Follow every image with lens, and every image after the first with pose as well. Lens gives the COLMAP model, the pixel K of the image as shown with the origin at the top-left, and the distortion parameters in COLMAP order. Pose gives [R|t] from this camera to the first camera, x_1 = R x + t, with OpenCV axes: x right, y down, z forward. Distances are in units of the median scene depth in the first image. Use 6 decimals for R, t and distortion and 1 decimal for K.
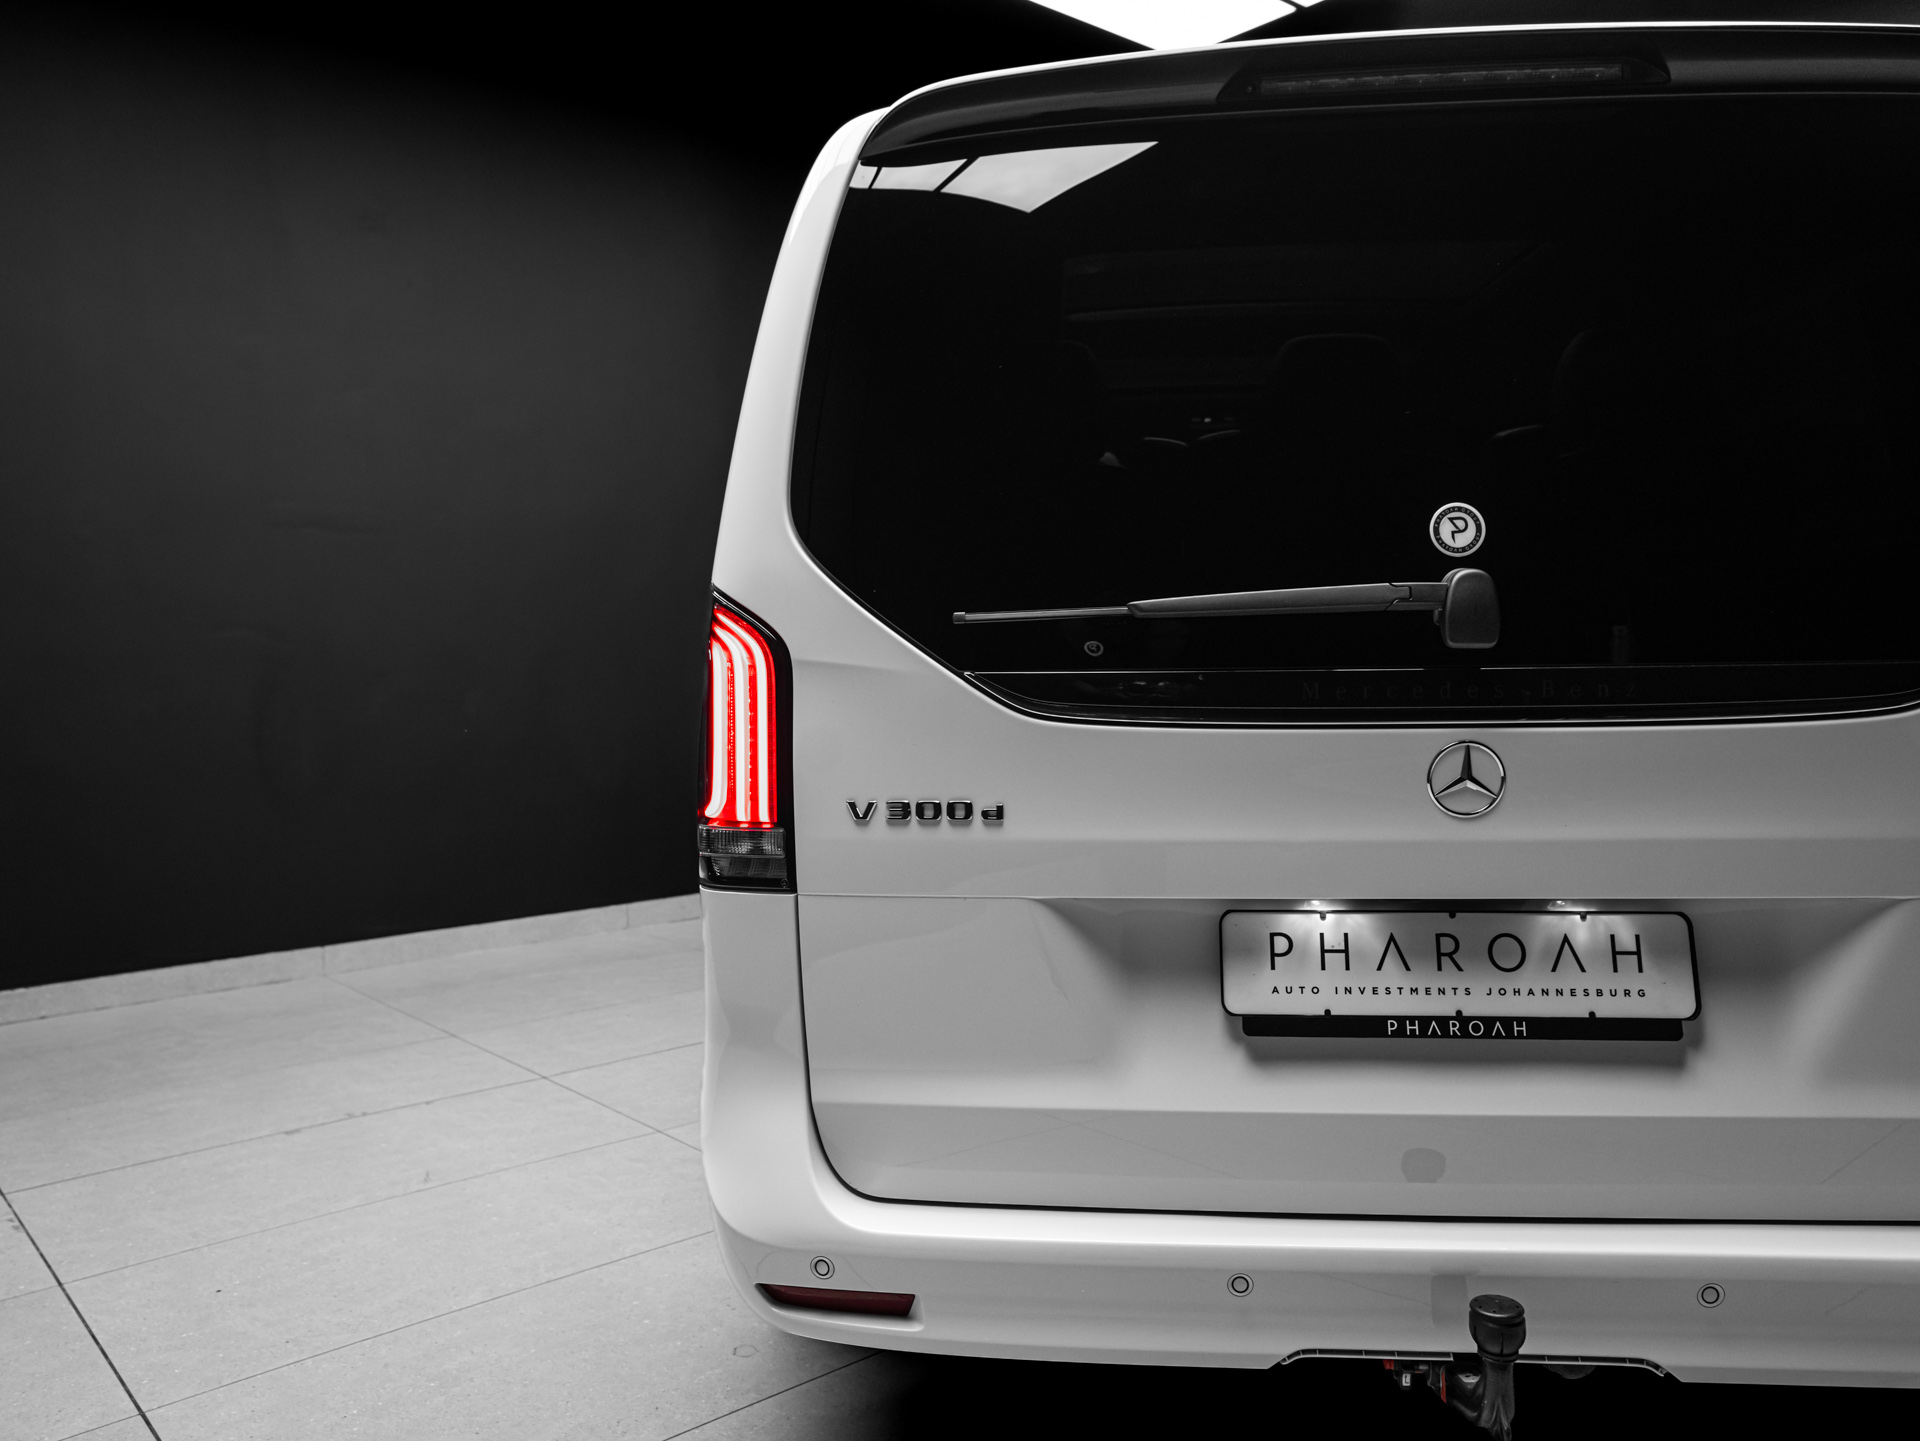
lens RADIAL K [[1417.7, 0, 960.0], [0, 1417.7, 720.5], [0, 0, 1]] dist [-0.032426, 0.066794]
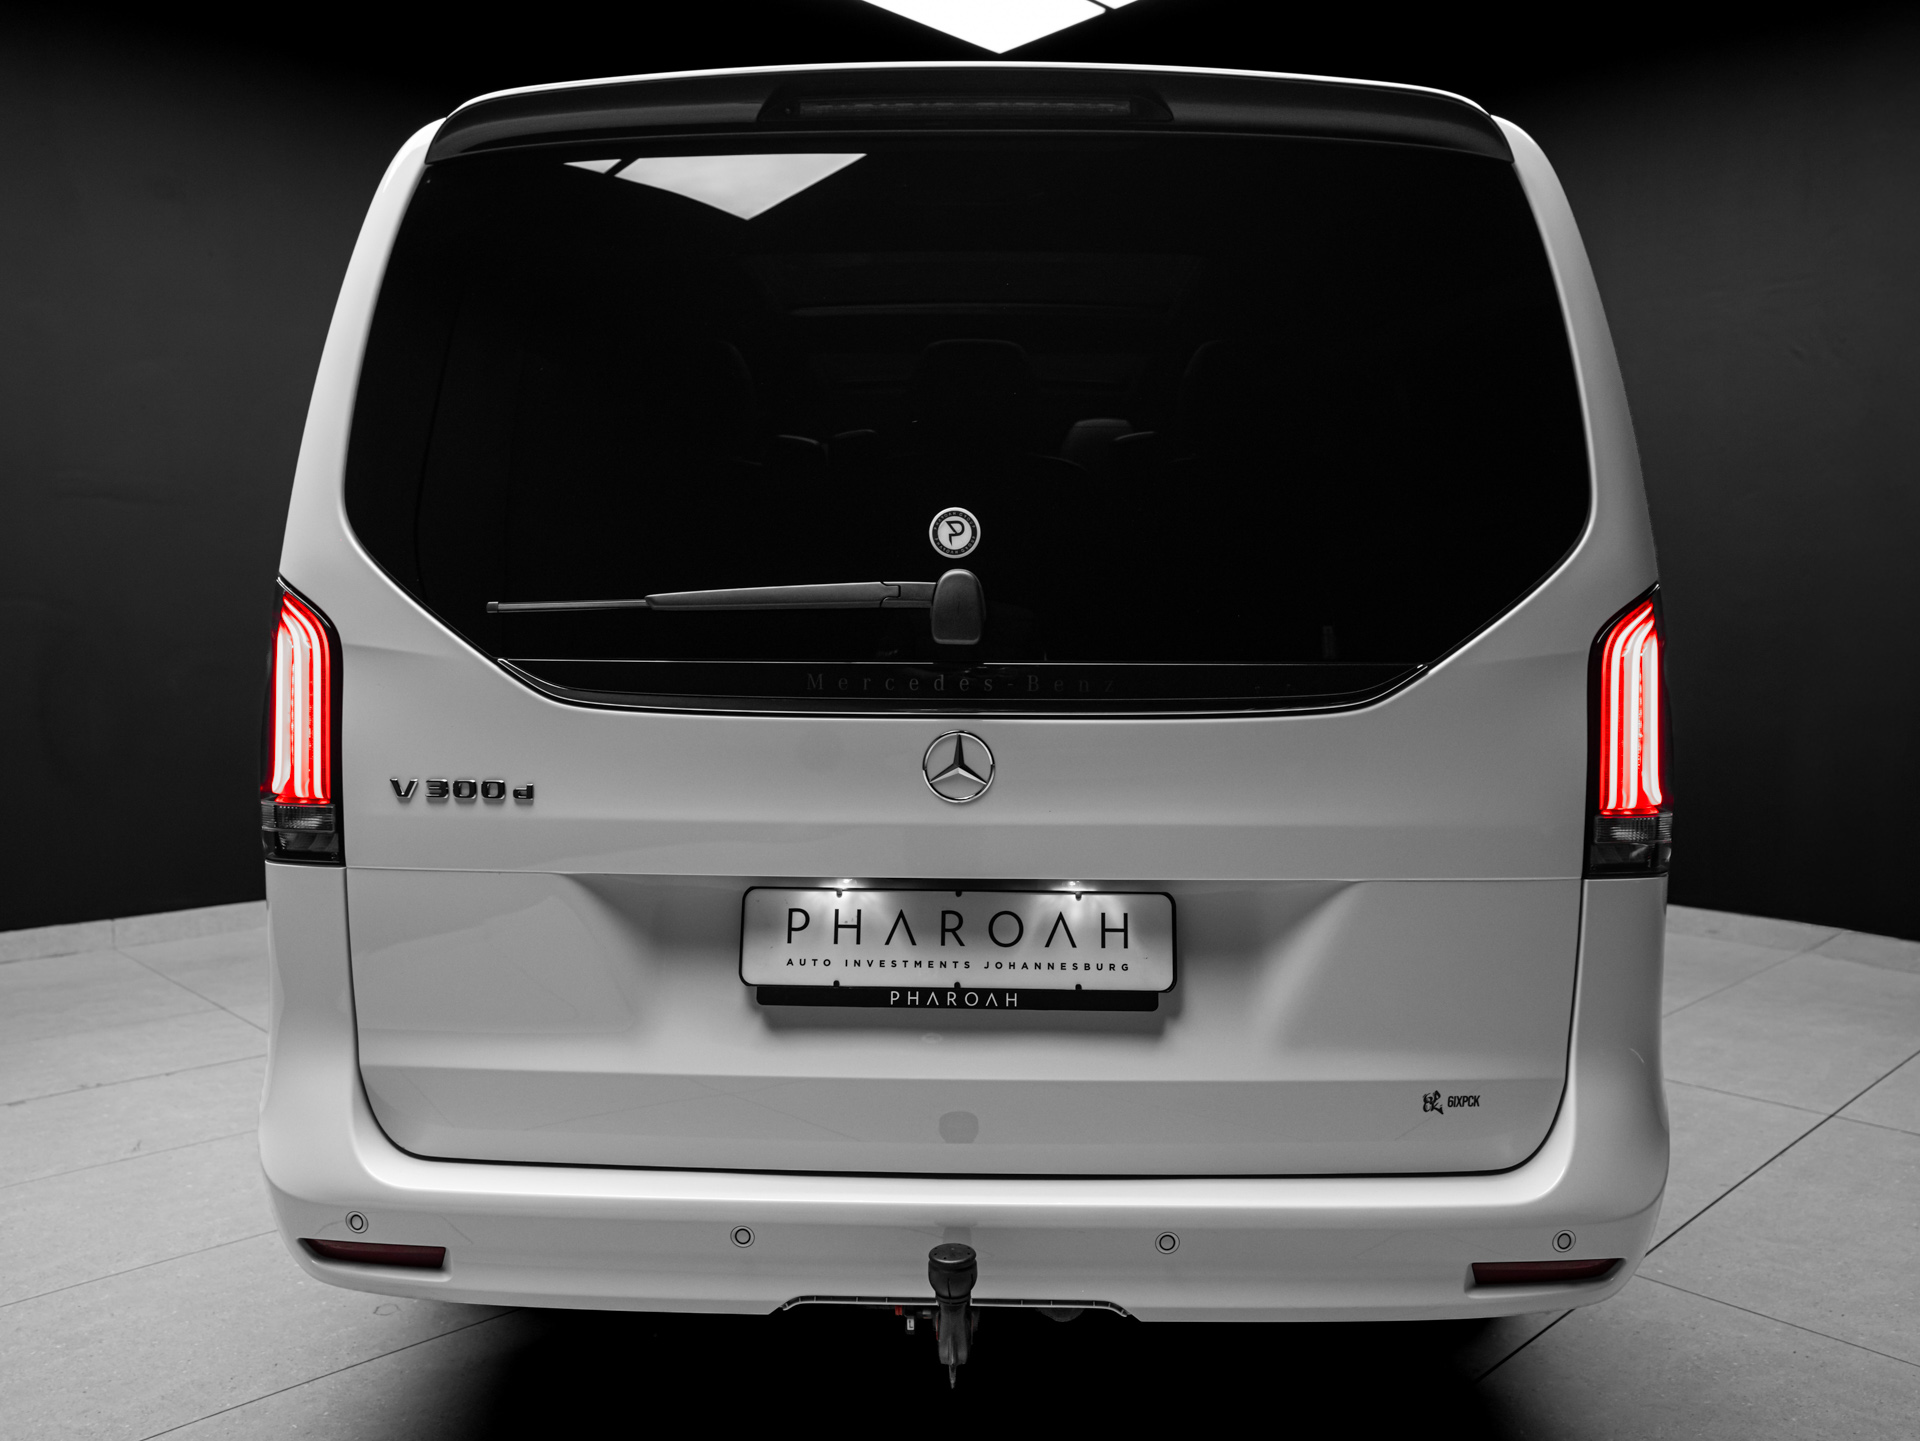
lens RADIAL K [[1417.7, 0, 960.0], [0, 1417.7, 720.5], [0, 0, 1]] dist [-0.032426, 0.066794]
pose [[0.998736, 0.014576, 0.048114, 0.296923], [-0.015222, 0.999798, 0.013104, -0.007199], [-0.047913, -0.013820, 0.998756, -0.068279]]
